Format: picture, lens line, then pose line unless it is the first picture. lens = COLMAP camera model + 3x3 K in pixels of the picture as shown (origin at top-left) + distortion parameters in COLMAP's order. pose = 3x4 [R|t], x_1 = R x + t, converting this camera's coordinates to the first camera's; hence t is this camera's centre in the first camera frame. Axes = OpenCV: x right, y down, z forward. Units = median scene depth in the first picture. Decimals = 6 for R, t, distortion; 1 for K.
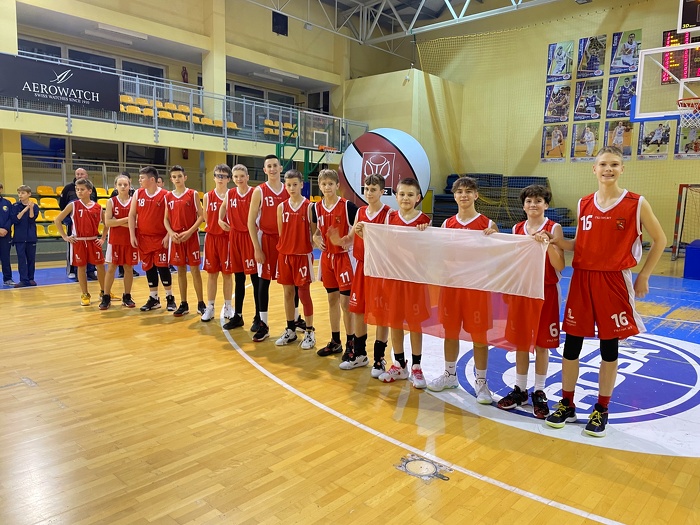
lens RADIAL K [[522.5, 0, 361.1], [0, 522.5, 267.8], [0, 0, 1]] dist [0.079865, -0.092537]
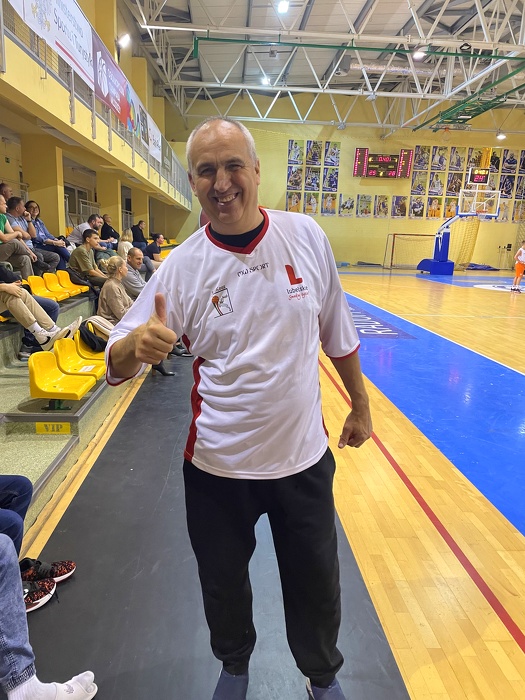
lens RADIAL K [[522.5, 0, 255.3], [0, 522.5, 351.9], [0, 0, 1]] dist [0.079865, -0.092537]
pose [[0.721840, -0.142781, 0.677171, -0.955157], [0.069649, 0.988506, 0.134183, -0.007318], [-0.688547, -0.049695, 0.723487, -0.126308]]
